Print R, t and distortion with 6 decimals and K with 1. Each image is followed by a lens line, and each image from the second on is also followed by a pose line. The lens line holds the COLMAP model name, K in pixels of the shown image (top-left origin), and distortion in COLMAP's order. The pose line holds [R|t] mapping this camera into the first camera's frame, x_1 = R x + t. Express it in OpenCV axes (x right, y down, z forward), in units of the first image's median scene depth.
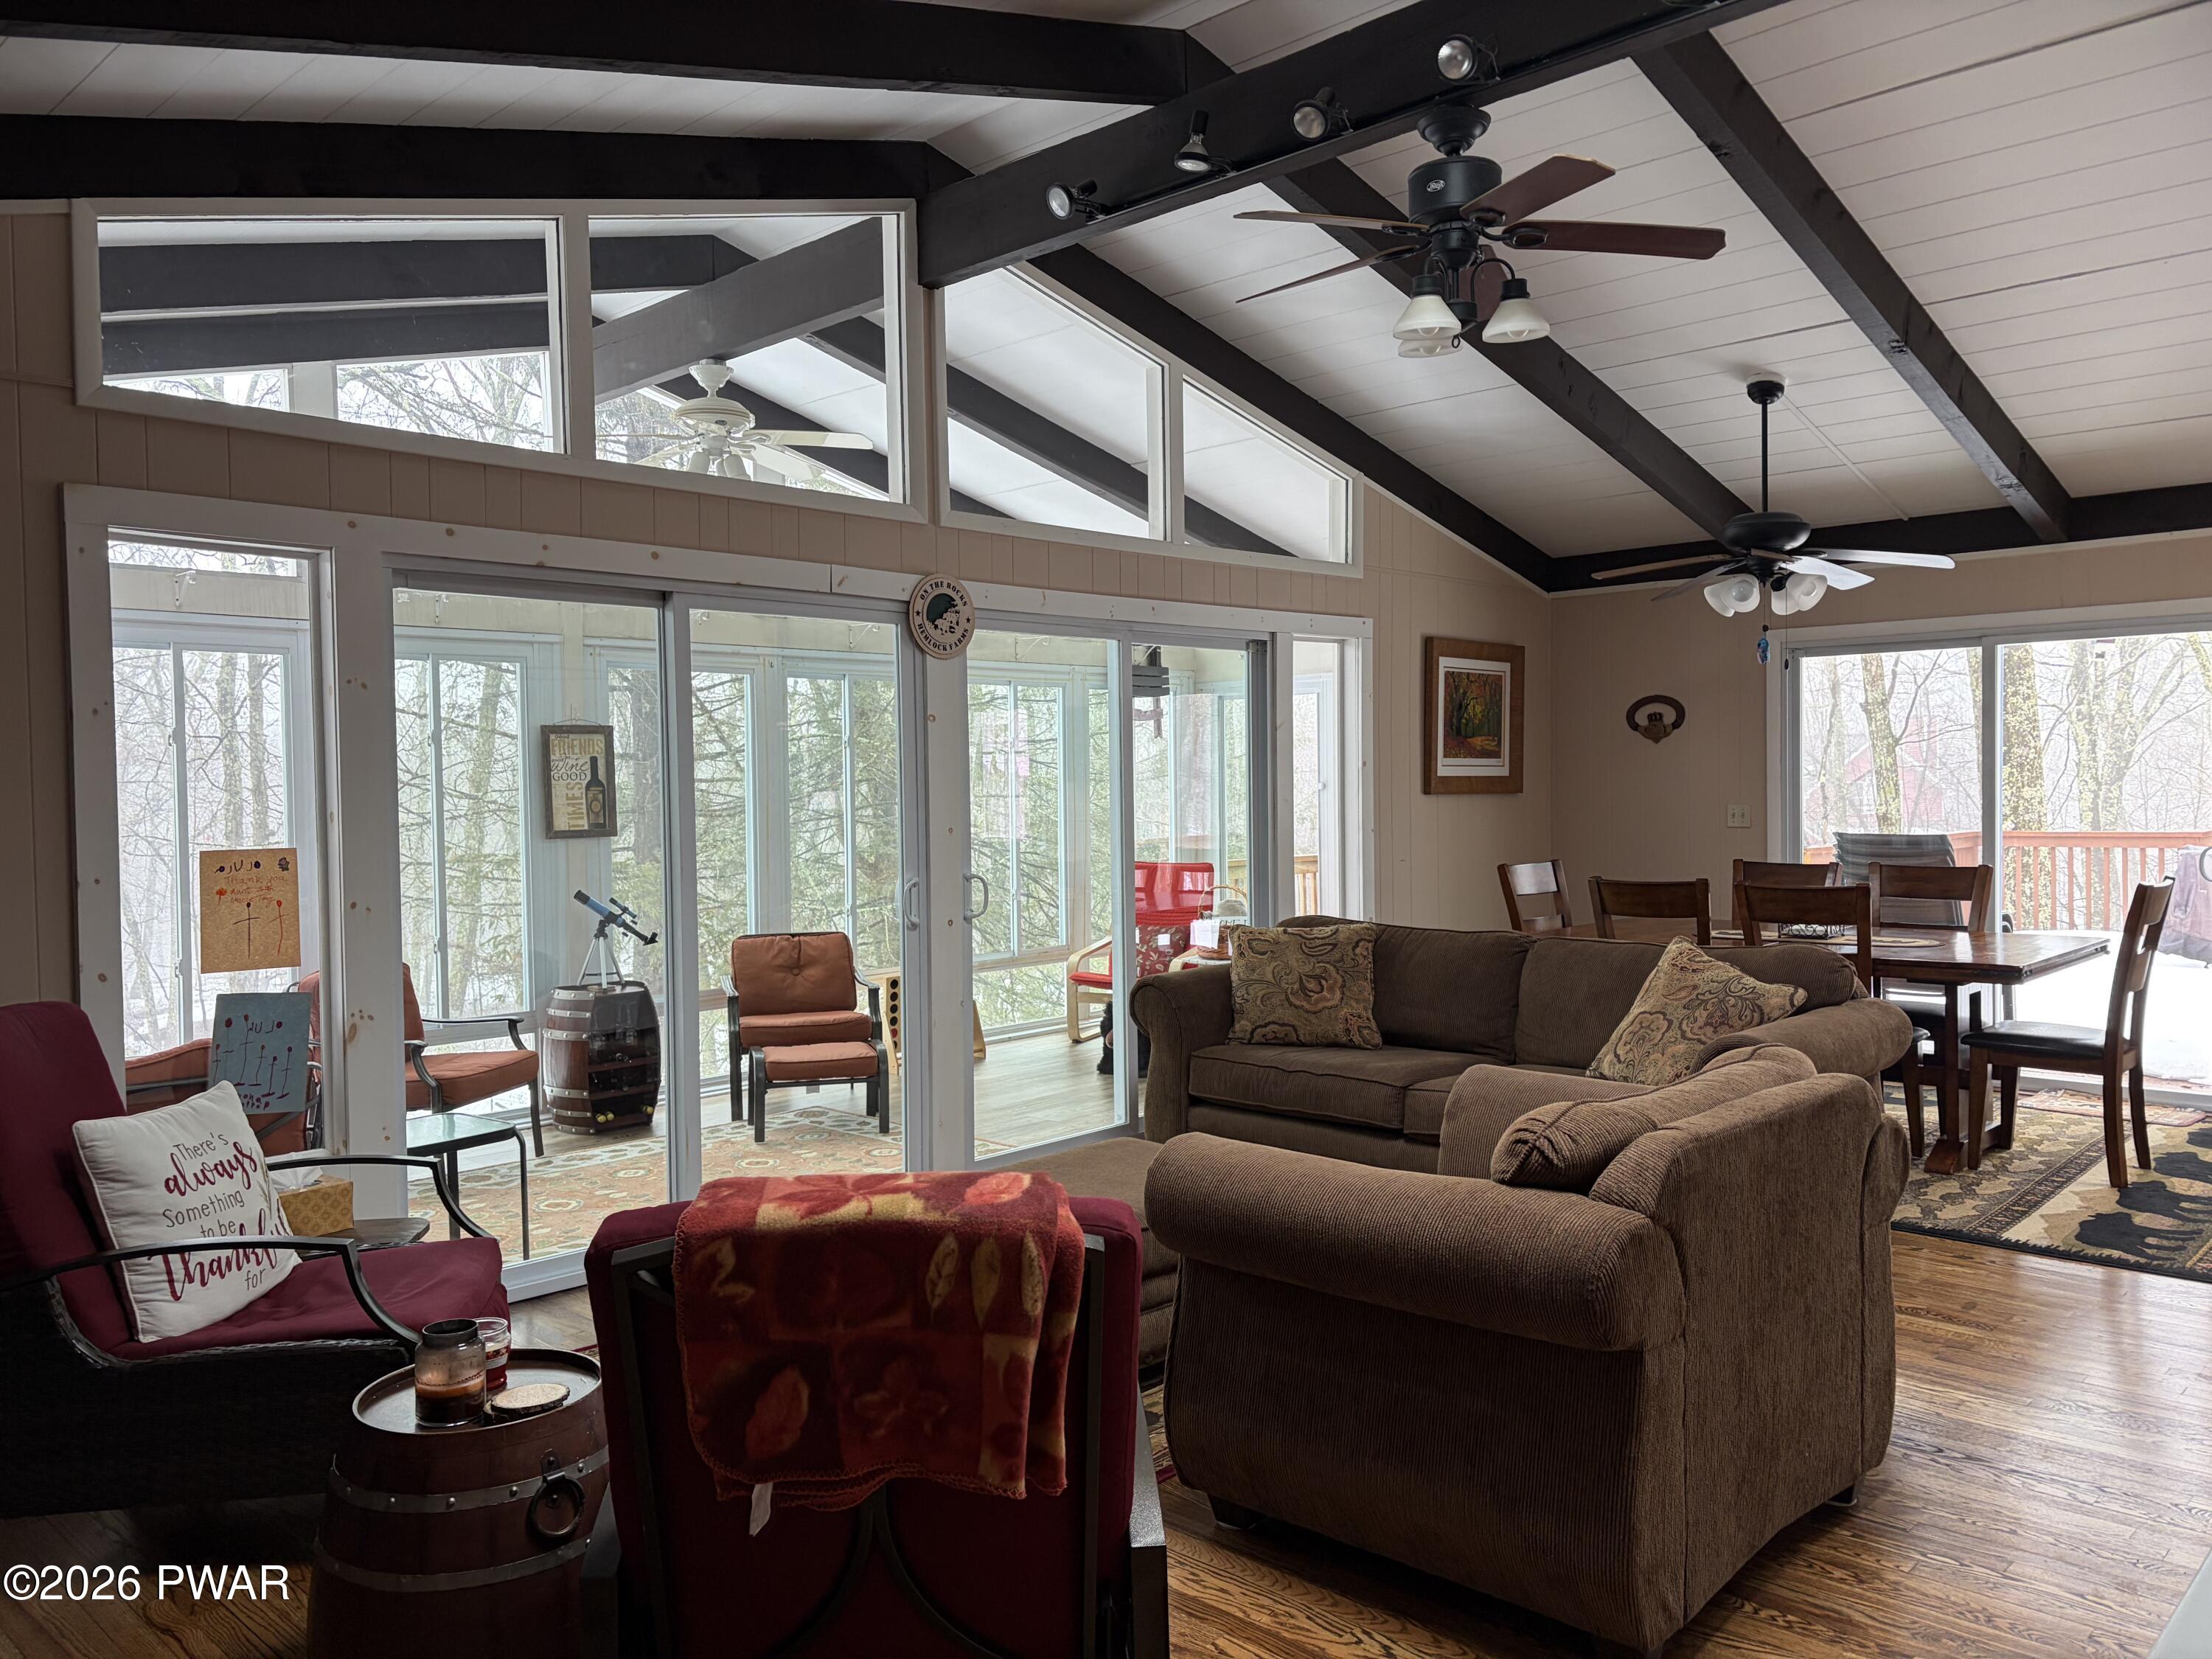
lens RADIAL K [[1673.6, 0, 1108.1], [0, 1673.6, 833.0], [0, 0, 1]] dist [0.013598, 0.006108]
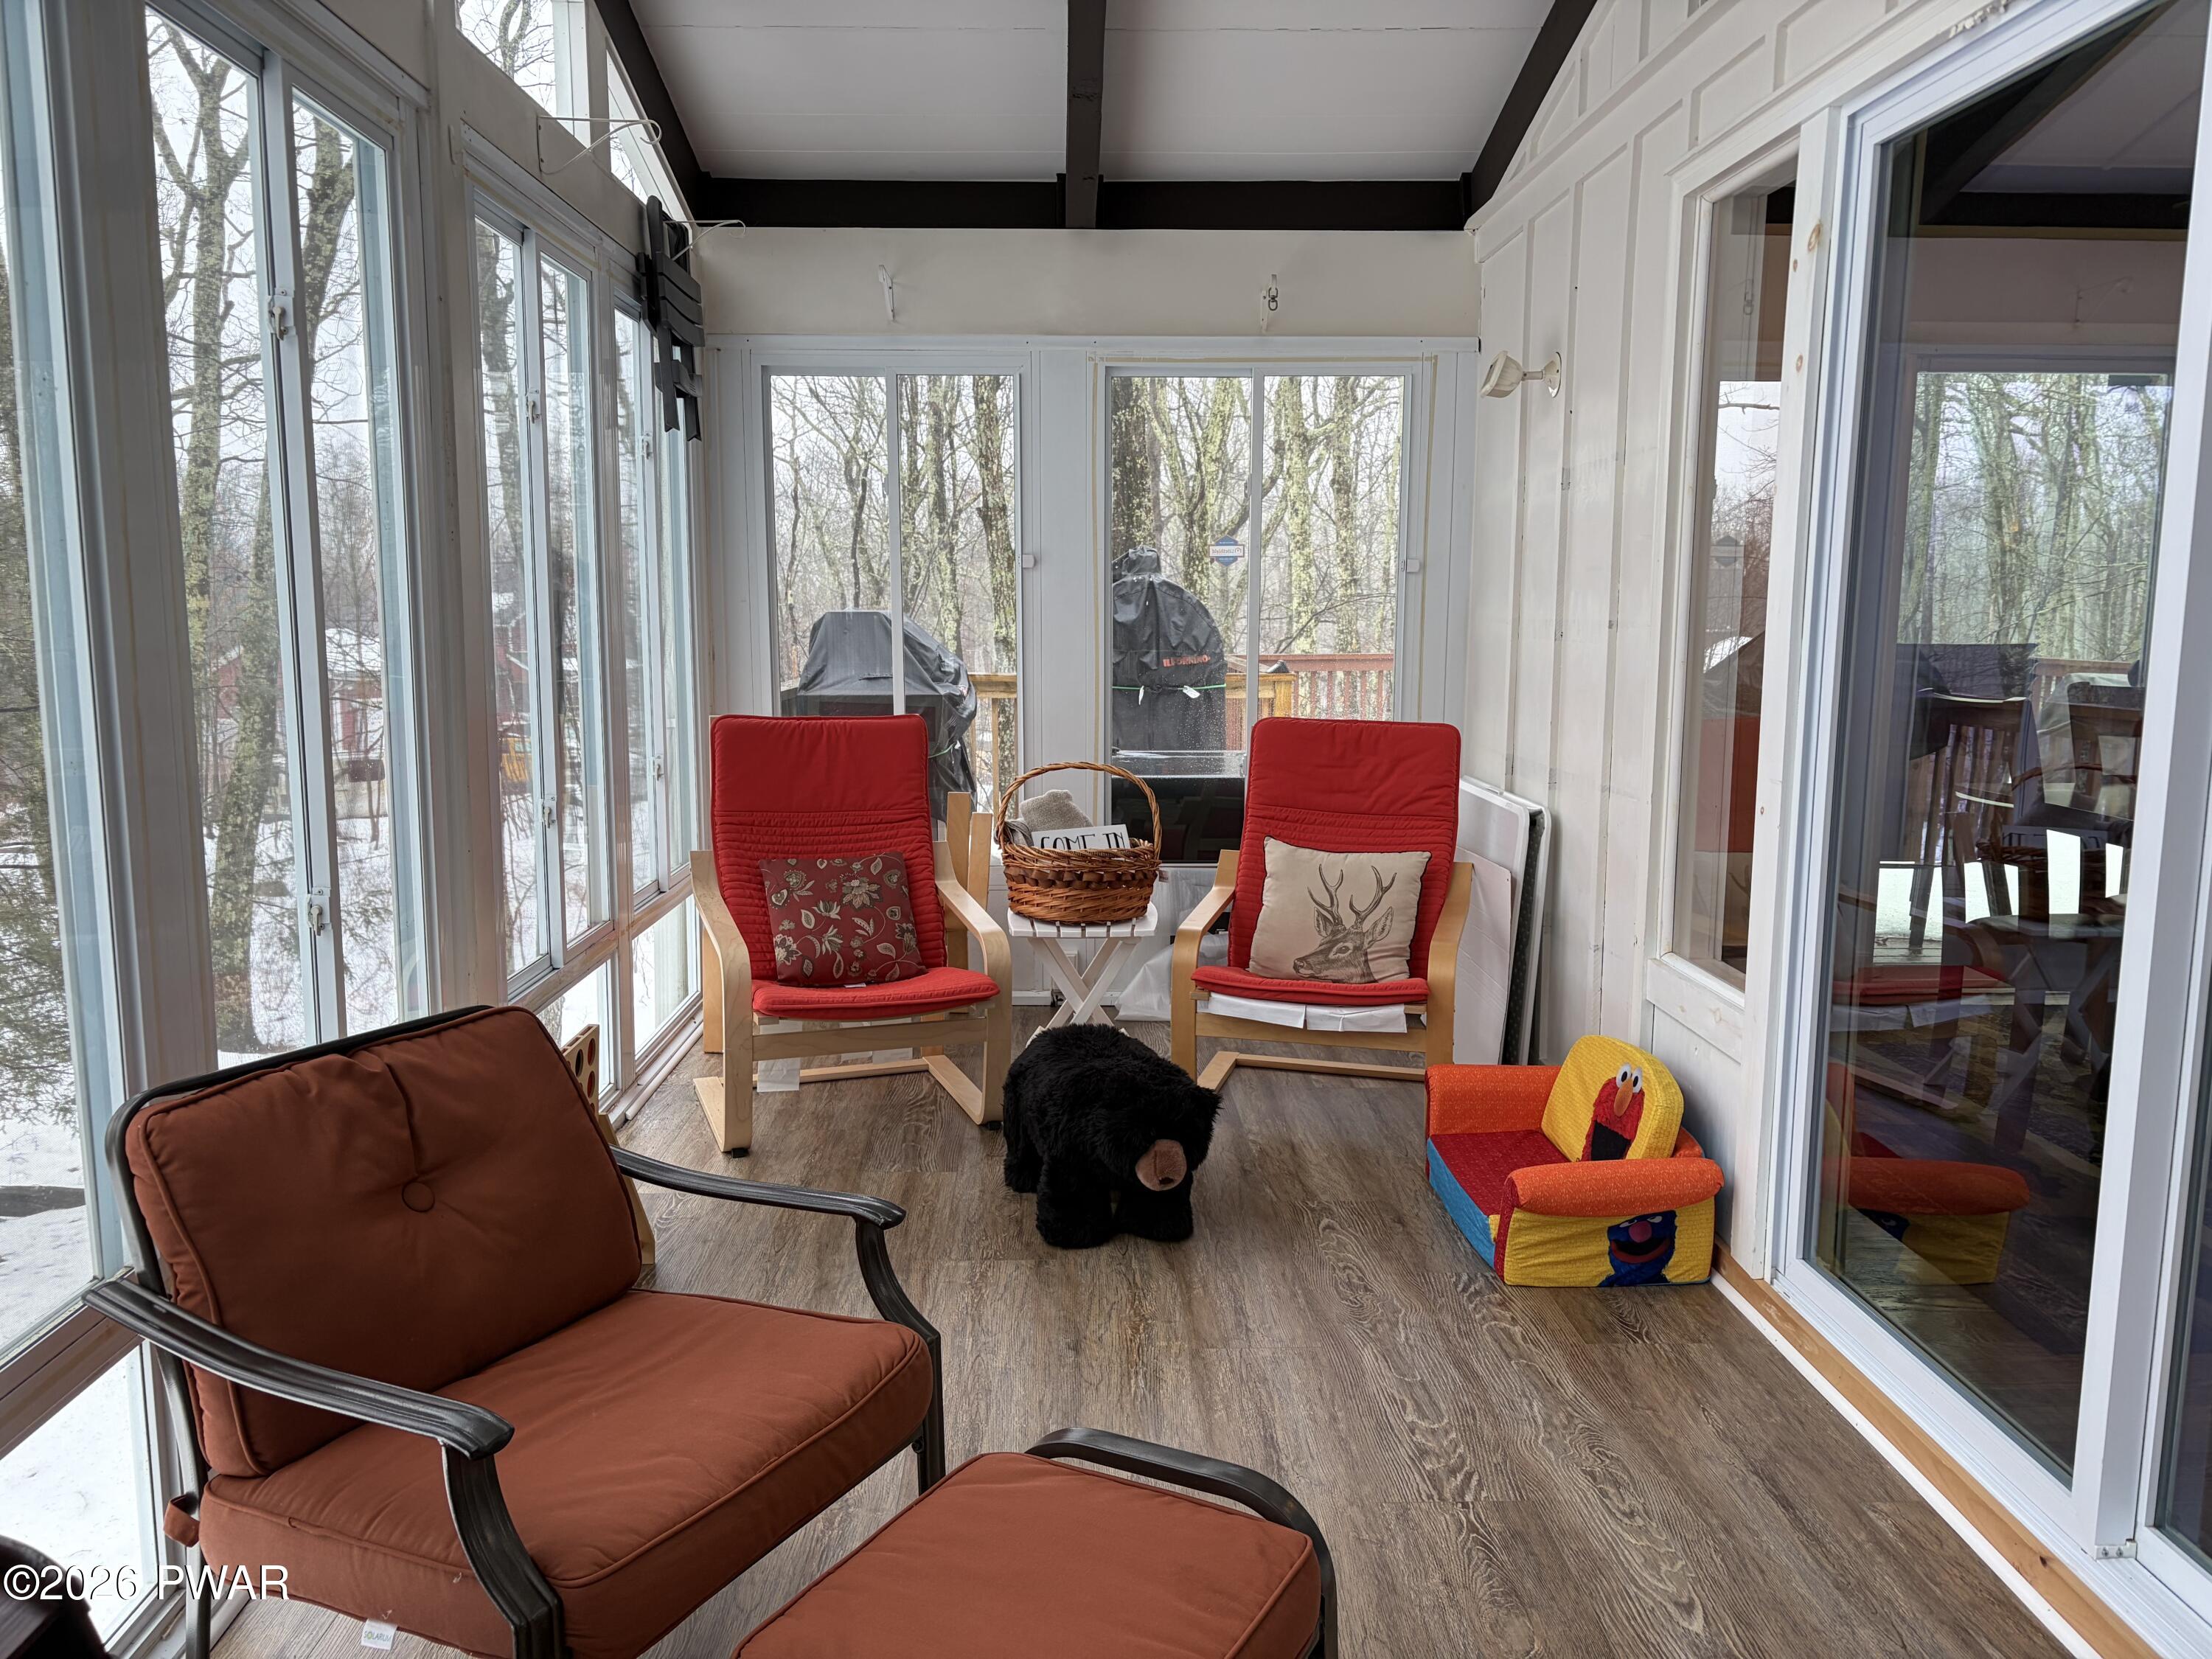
lens RADIAL K [[1673.6, 0, 1107.7], [0, 1673.6, 838.1], [0, 0, 1]] dist [0.013598, 0.006108]
pose [[0.695906, -0.079194, 0.713753, -0.085228], [0.006289, 0.994535, 0.104217, 0.001229], [-0.718105, -0.068037, 0.692601, 0.222482]]
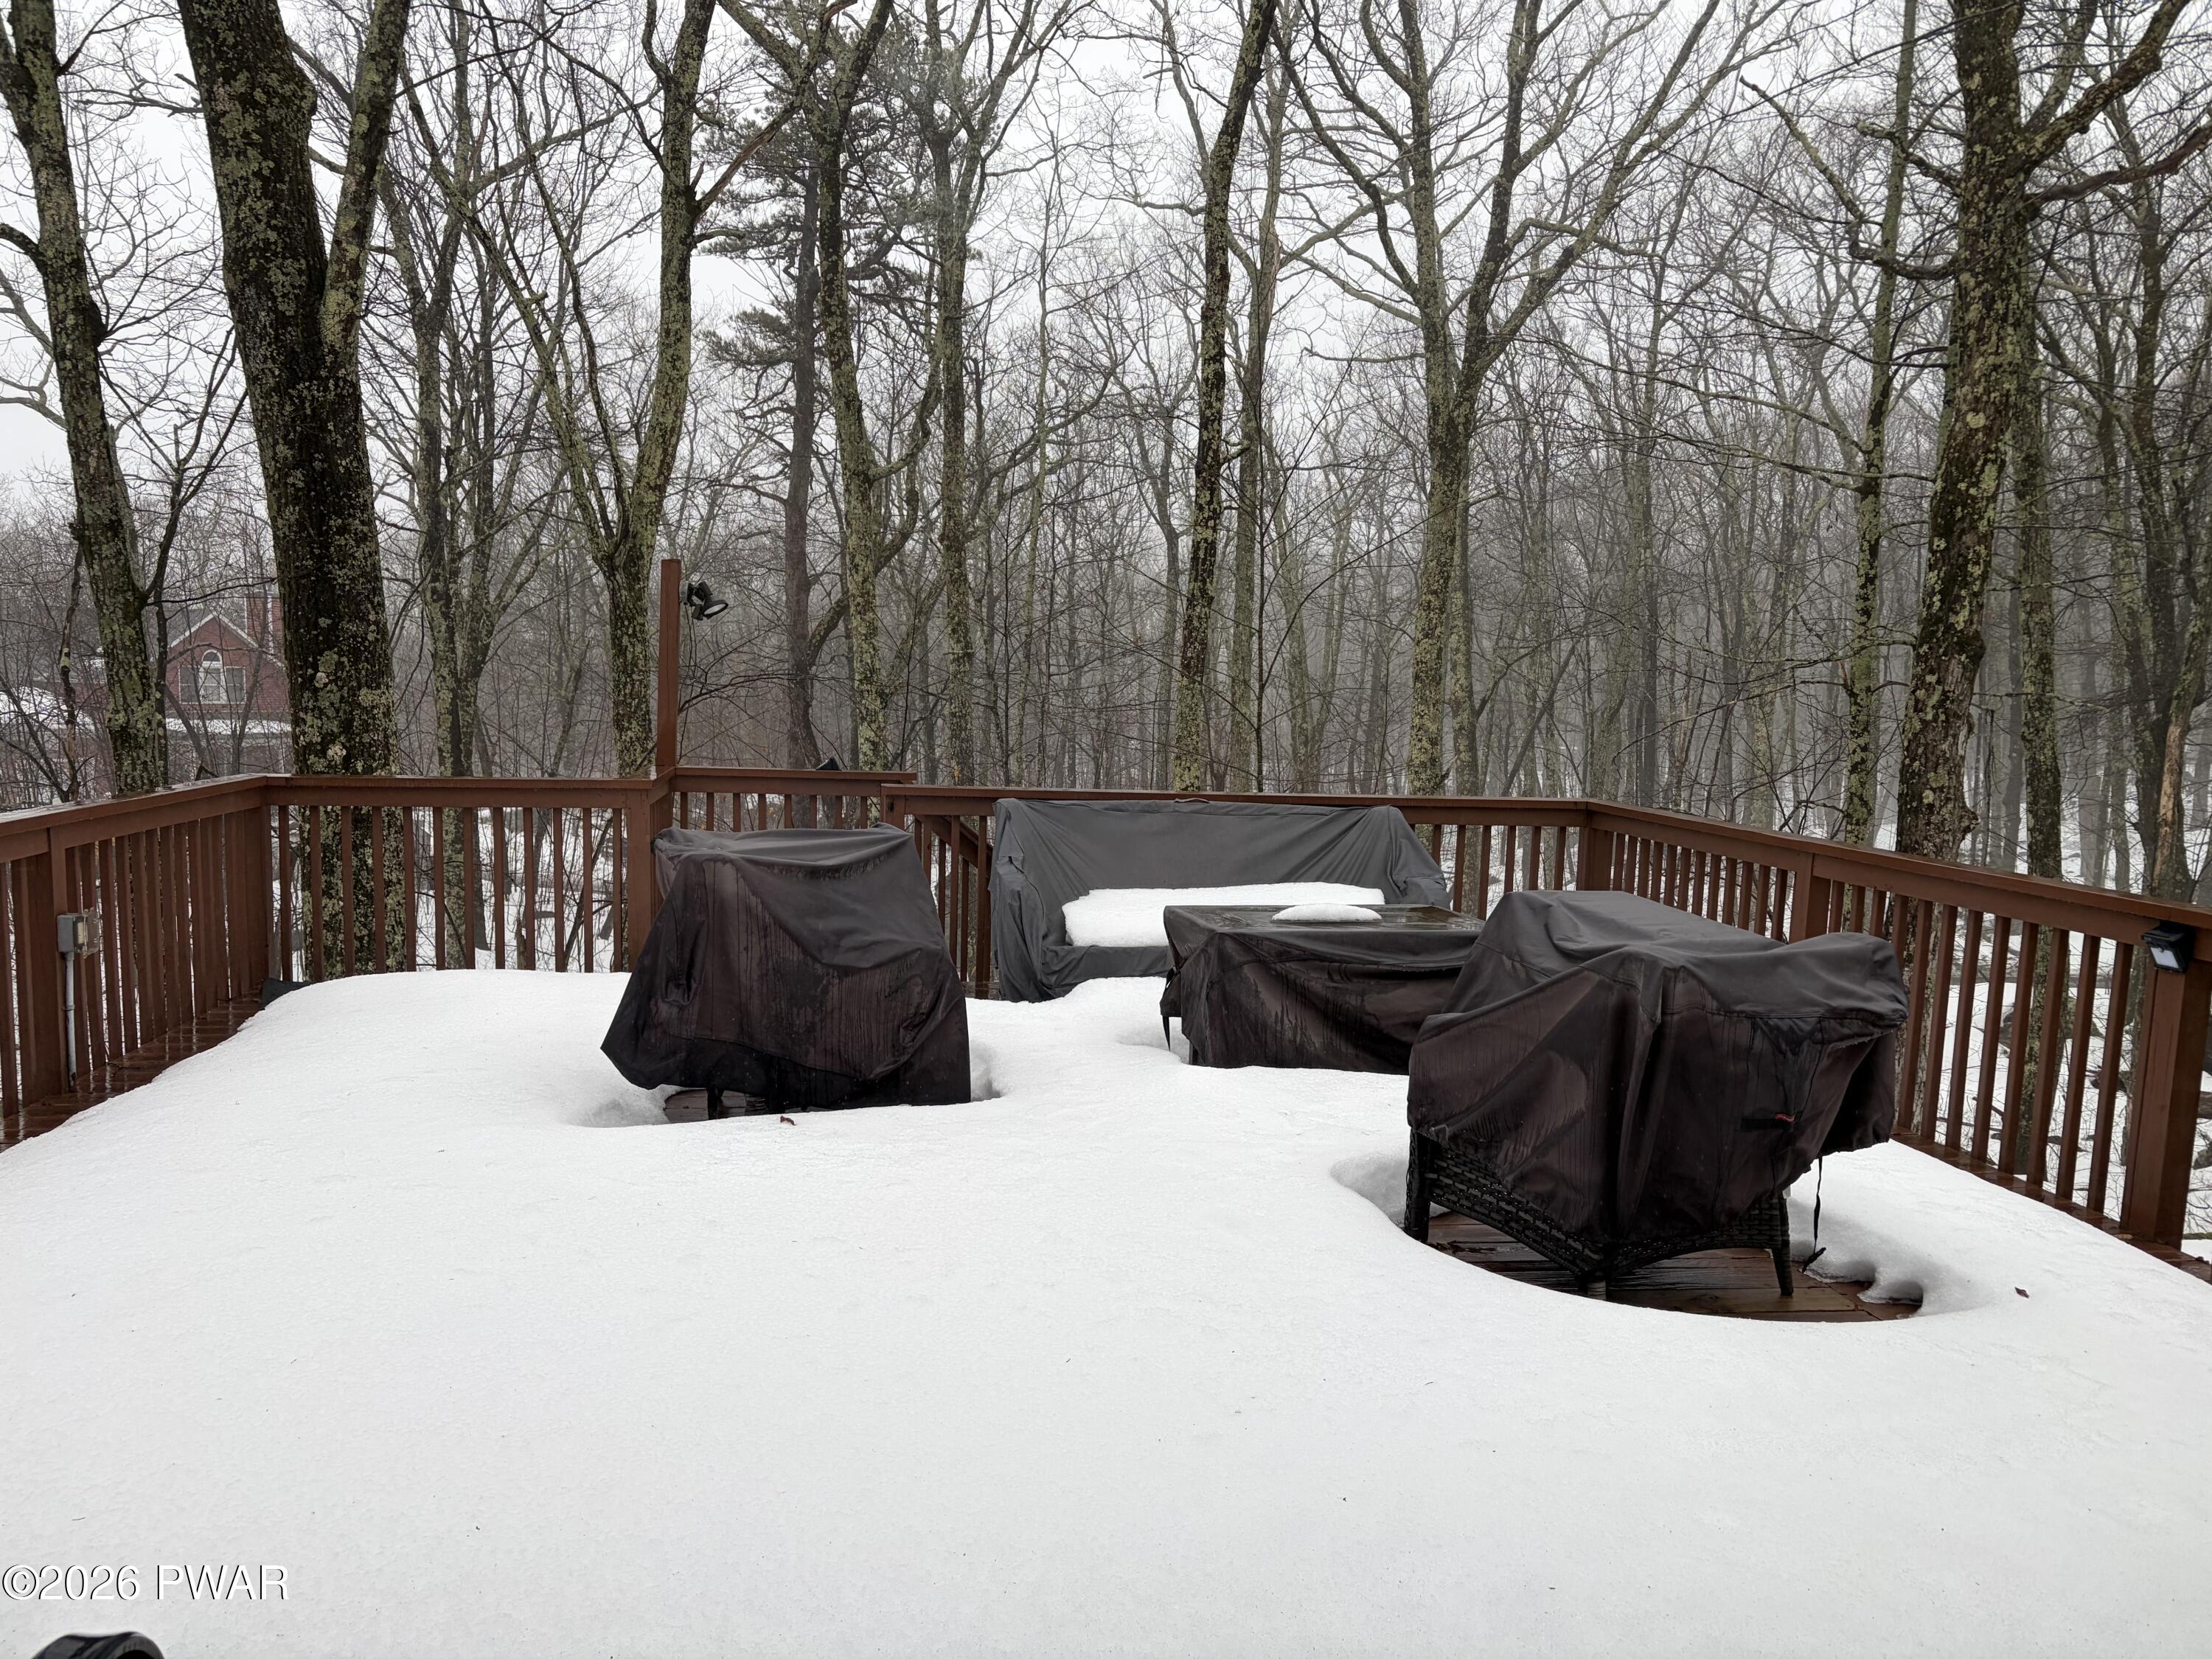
lens RADIAL K [[1673.6, 0, 1103.3], [0, 1673.6, 832.2], [0, 0, 1]] dist [0.013598, 0.006108]
pose [[0.617760, -0.041640, 0.785263, 0.141628], [-0.010909, 0.998047, 0.061505, -0.009510], [-0.786291, -0.046562, 0.616099, 0.251949]]
